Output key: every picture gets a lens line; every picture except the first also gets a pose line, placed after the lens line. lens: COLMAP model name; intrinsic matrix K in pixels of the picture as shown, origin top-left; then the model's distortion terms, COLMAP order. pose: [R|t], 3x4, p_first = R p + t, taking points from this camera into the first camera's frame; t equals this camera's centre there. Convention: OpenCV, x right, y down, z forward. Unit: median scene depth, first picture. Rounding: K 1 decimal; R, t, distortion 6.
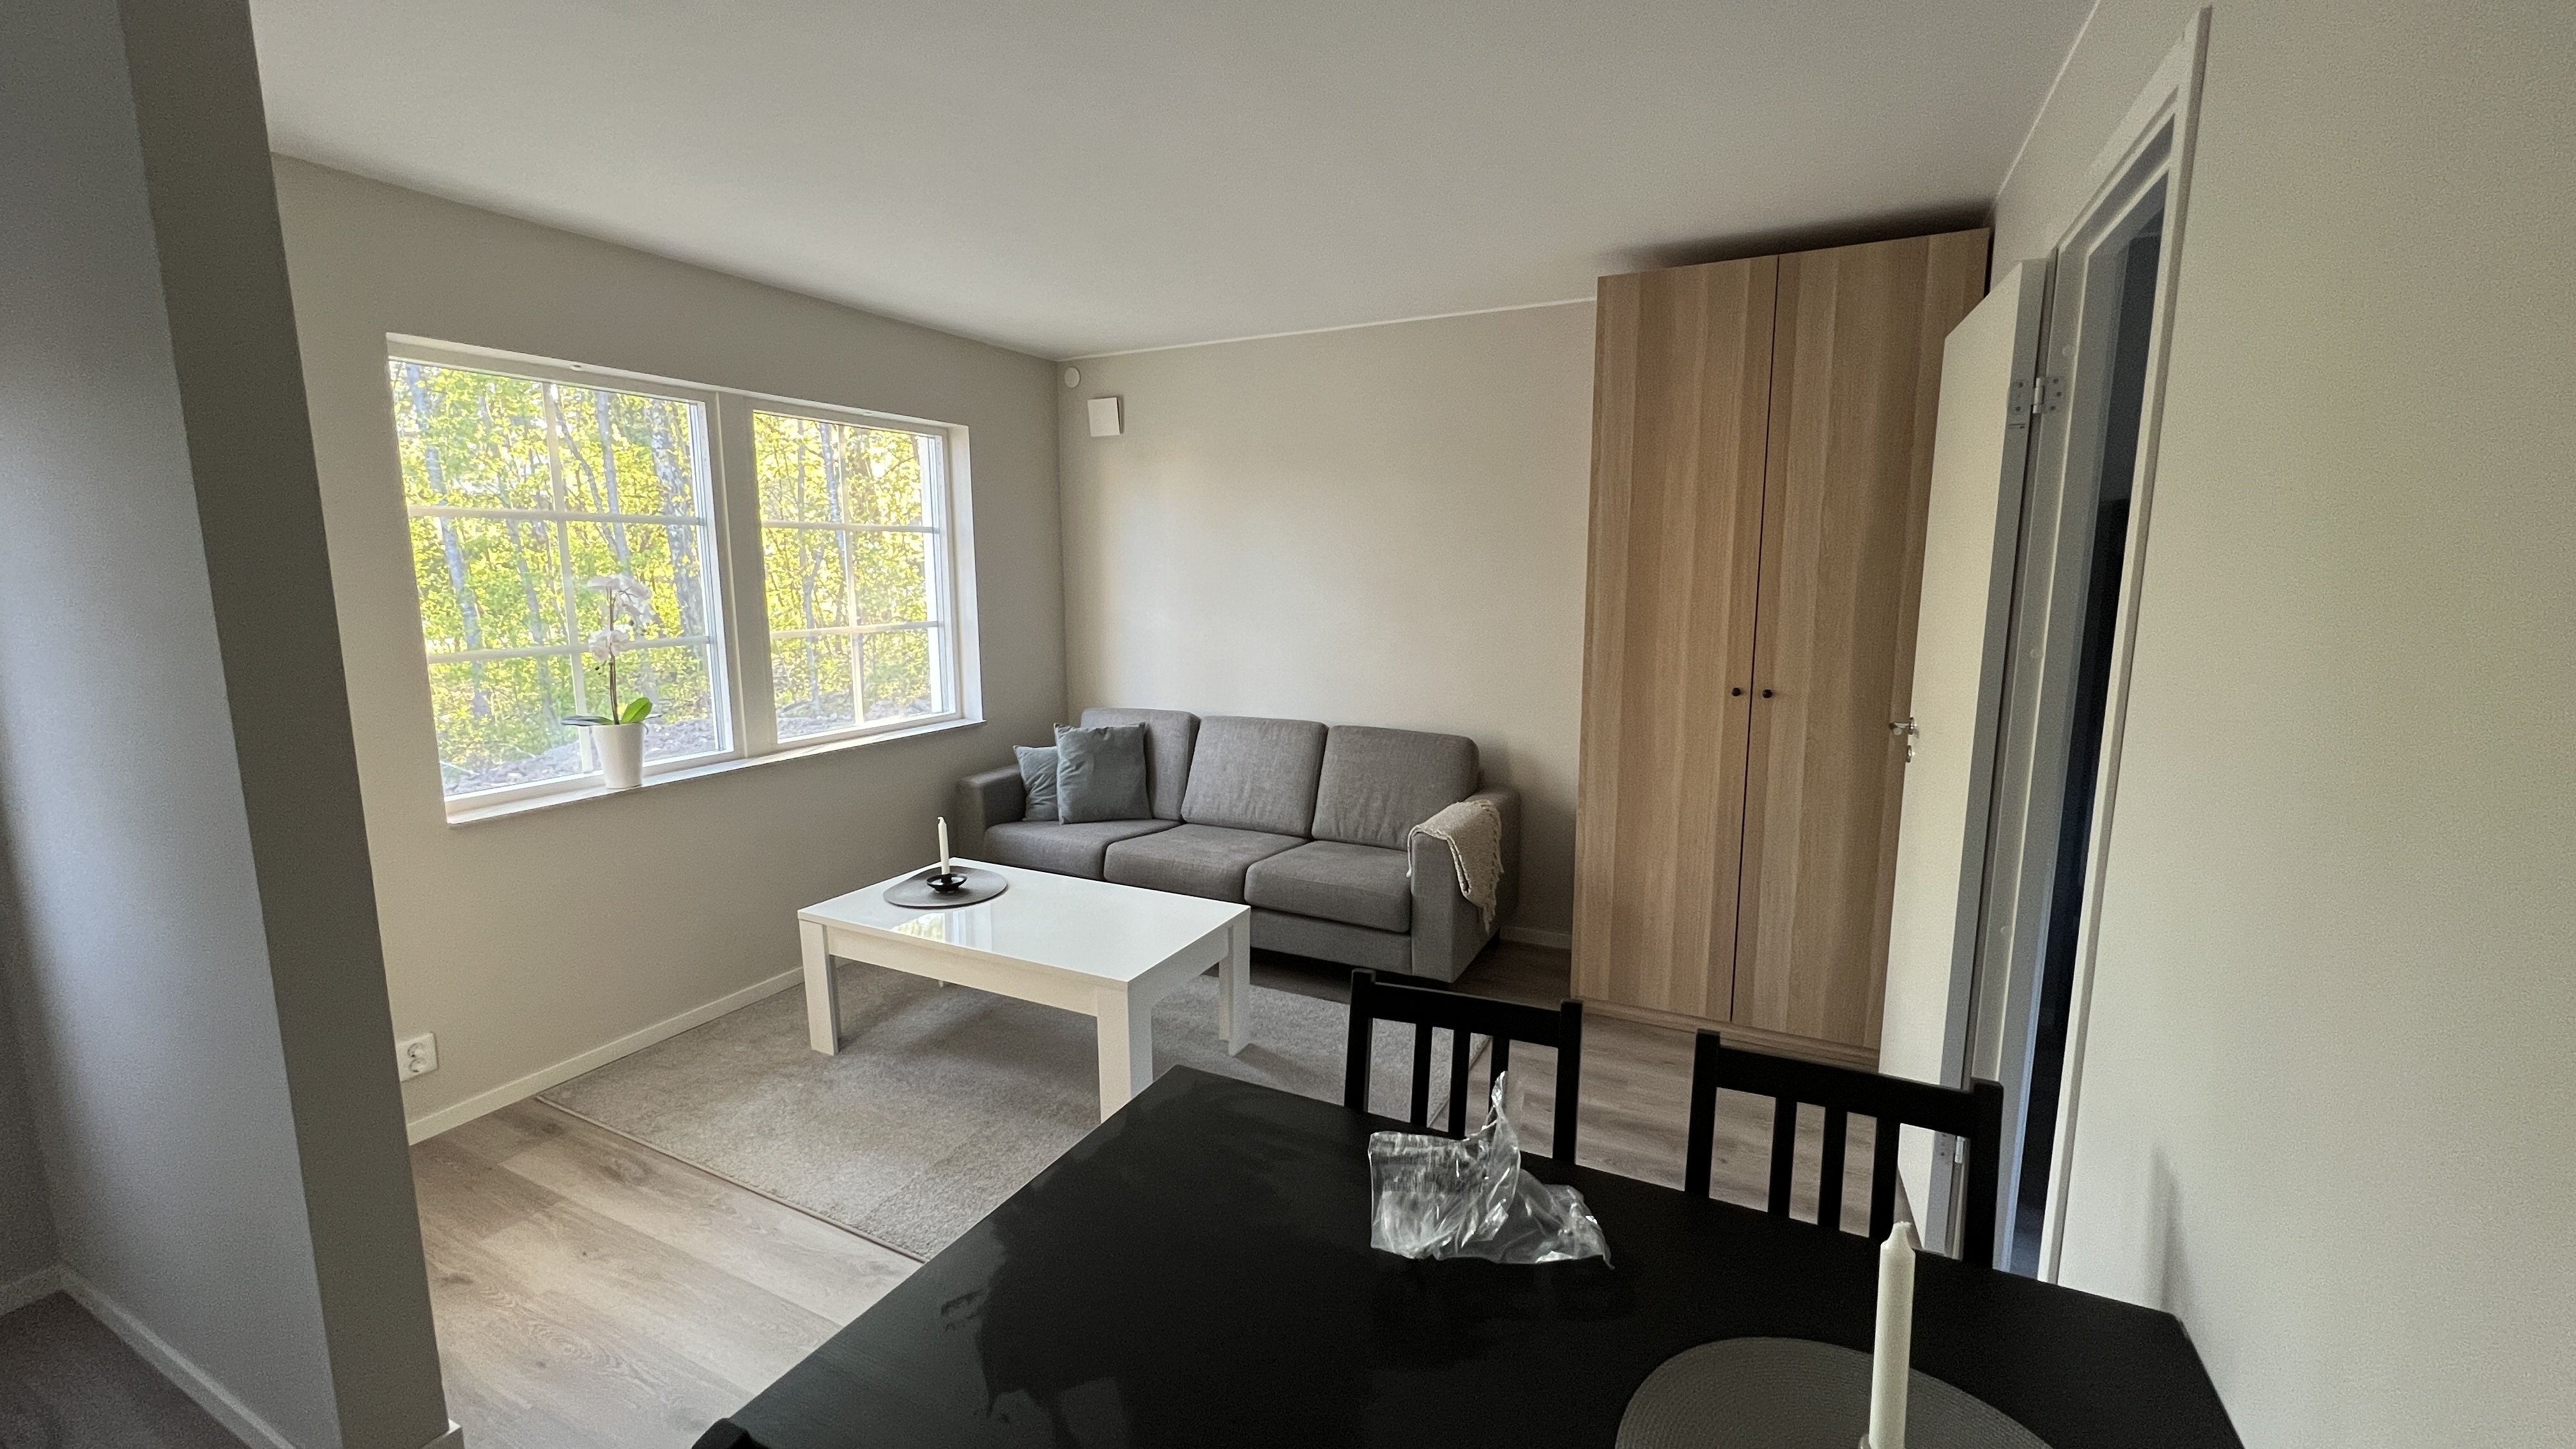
lens RADIAL K [[1040.3, 0, 1277.0], [0, 1040.3, 726.8], [0, 0, 1]] dist [0.000061, 0.000036]
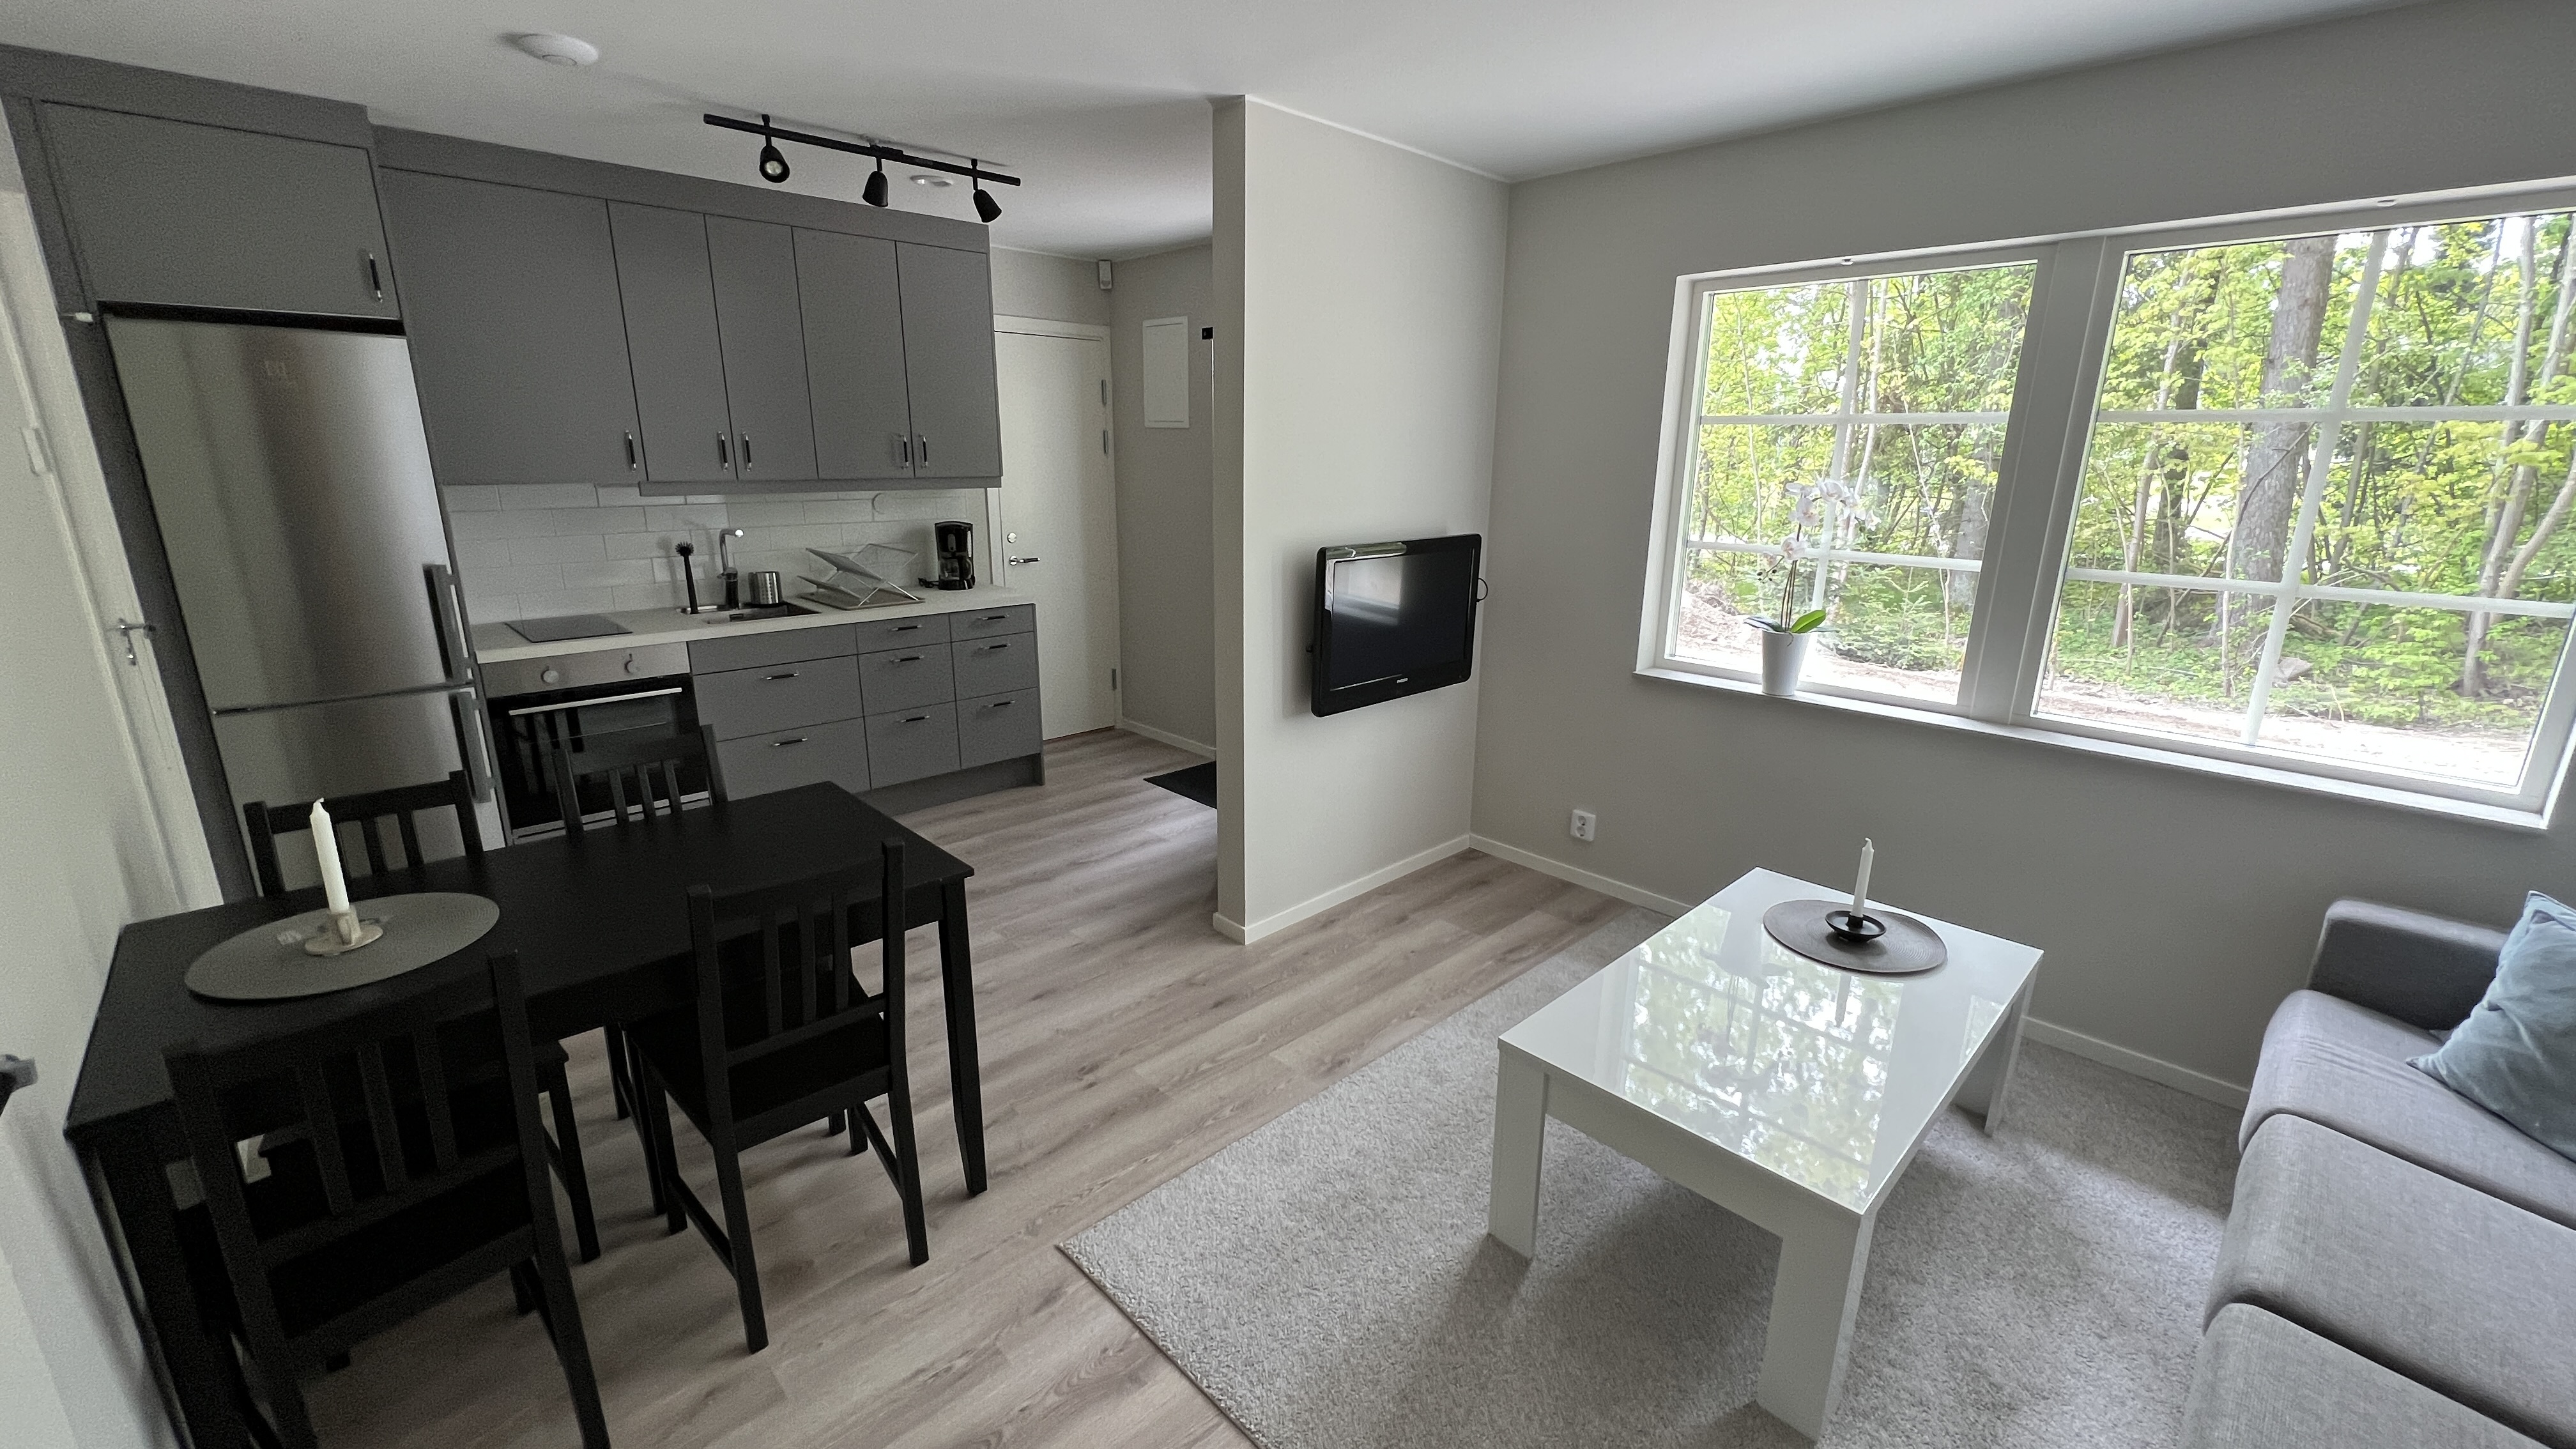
lens RADIAL K [[1040.3, 0, 1271.9], [0, 1040.3, 717.7], [0, 0, 1]] dist [0.000061, 0.000036]
pose [[-0.337853, 0.245029, -0.908744, 0.441152], [-0.152893, 0.938406, 0.309869, -0.149636], [0.928698, 0.243631, -0.279580, 0.802398]]
